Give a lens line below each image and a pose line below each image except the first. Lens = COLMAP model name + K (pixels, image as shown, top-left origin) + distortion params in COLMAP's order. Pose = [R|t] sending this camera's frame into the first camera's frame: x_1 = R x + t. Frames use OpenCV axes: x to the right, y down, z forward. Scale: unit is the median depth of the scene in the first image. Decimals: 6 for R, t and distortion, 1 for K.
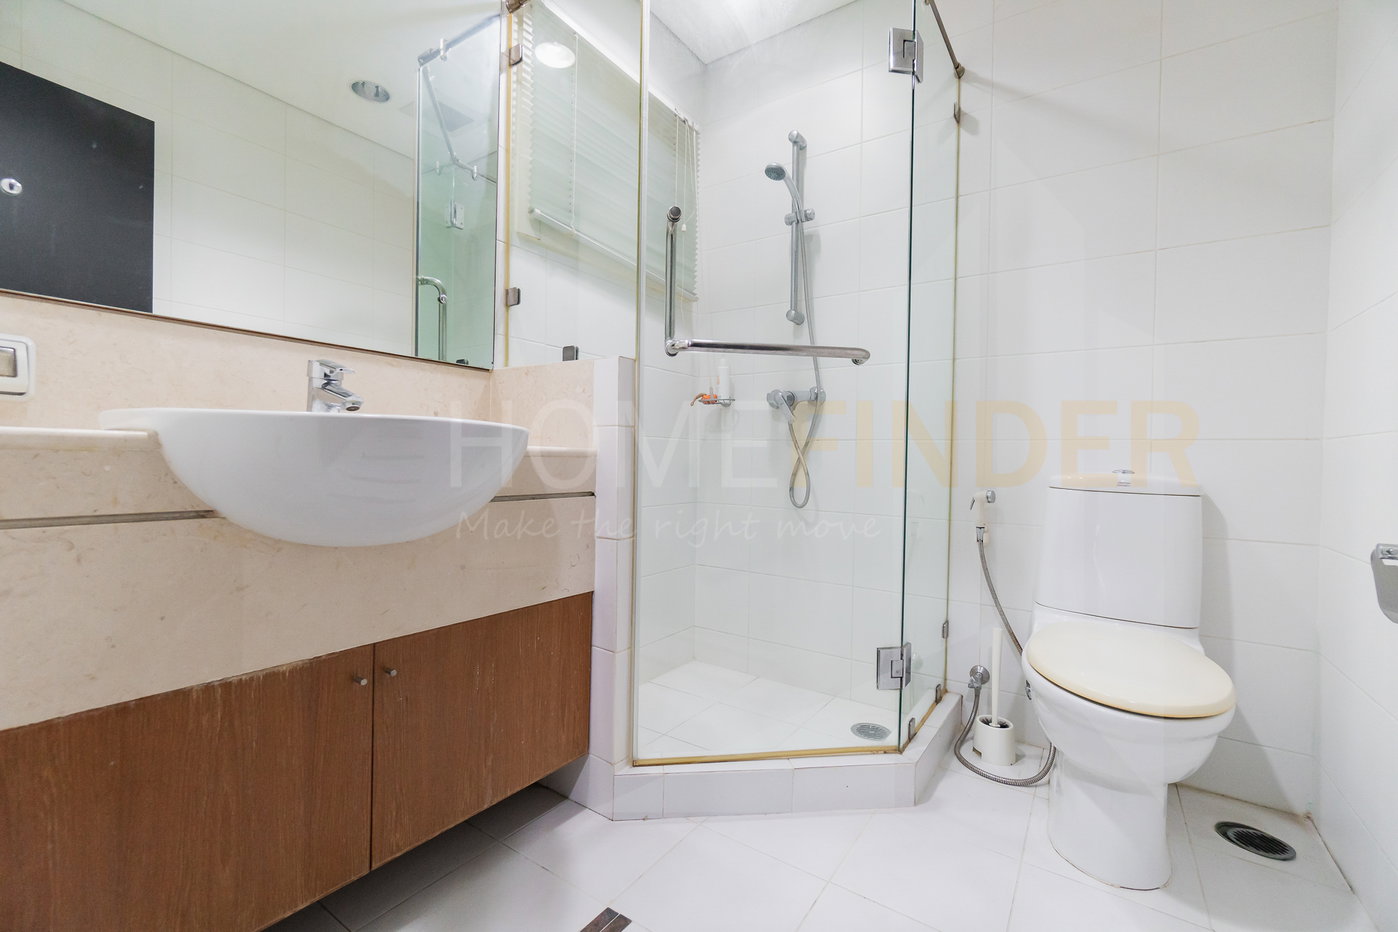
lens RADIAL K [[592.8, 0, 696.2], [0, 592.8, 469.7], [0, 0, 1]] dist [-0.008507, 0.001460]
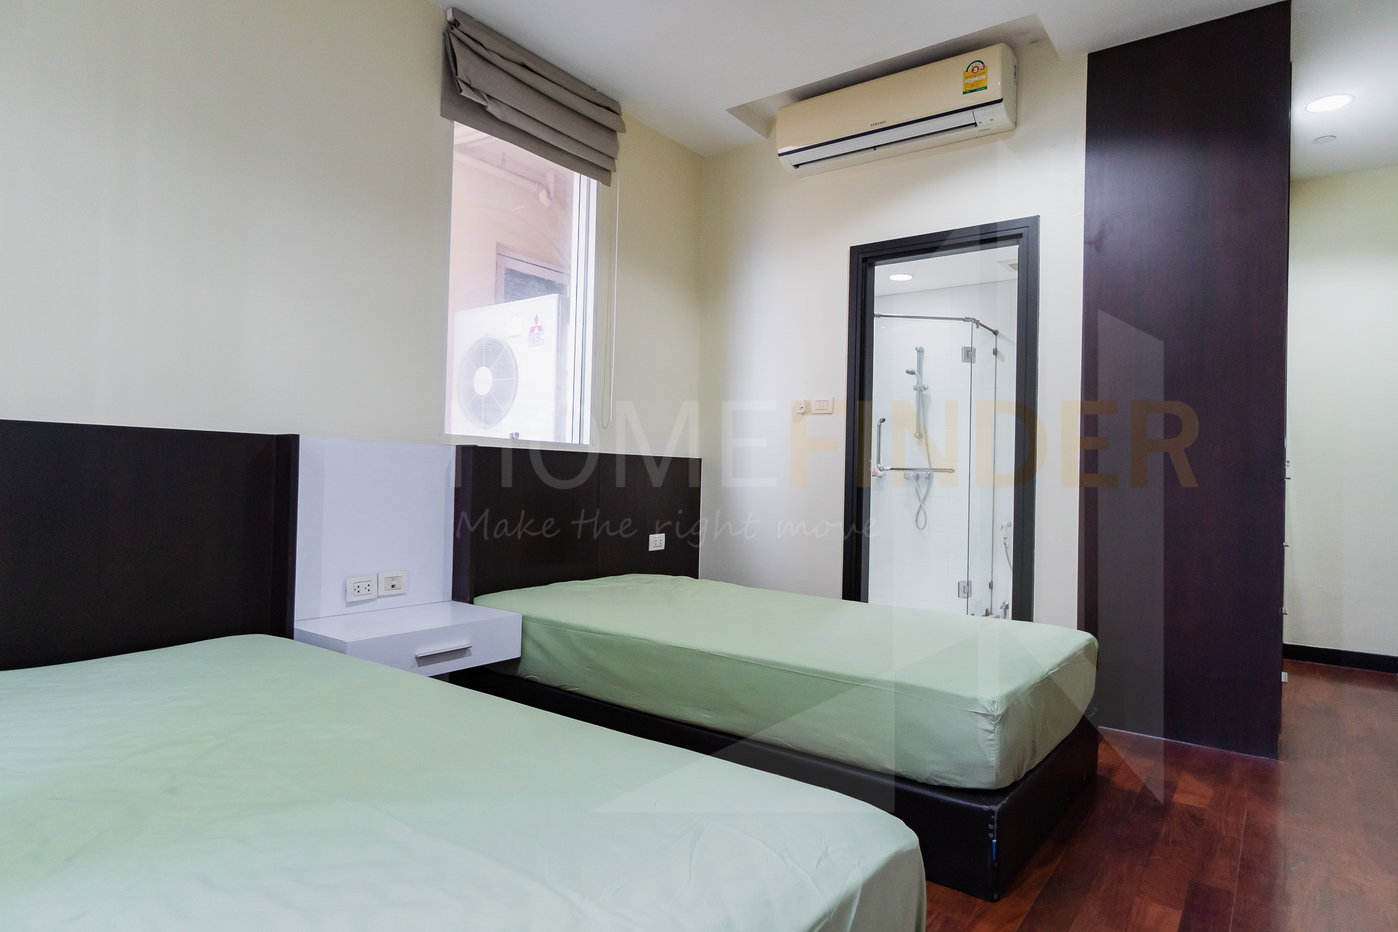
lens RADIAL K [[774.7, 0, 702.3], [0, 774.7, 473.2], [0, 0, 1]] dist [0.005890, -0.001272]
pose [[0.998897, 0.003673, -0.046819, -0.453472], [-0.005176, 0.999474, -0.032016, -0.040337], [0.046676, 0.032222, 0.998390, -1.701606]]
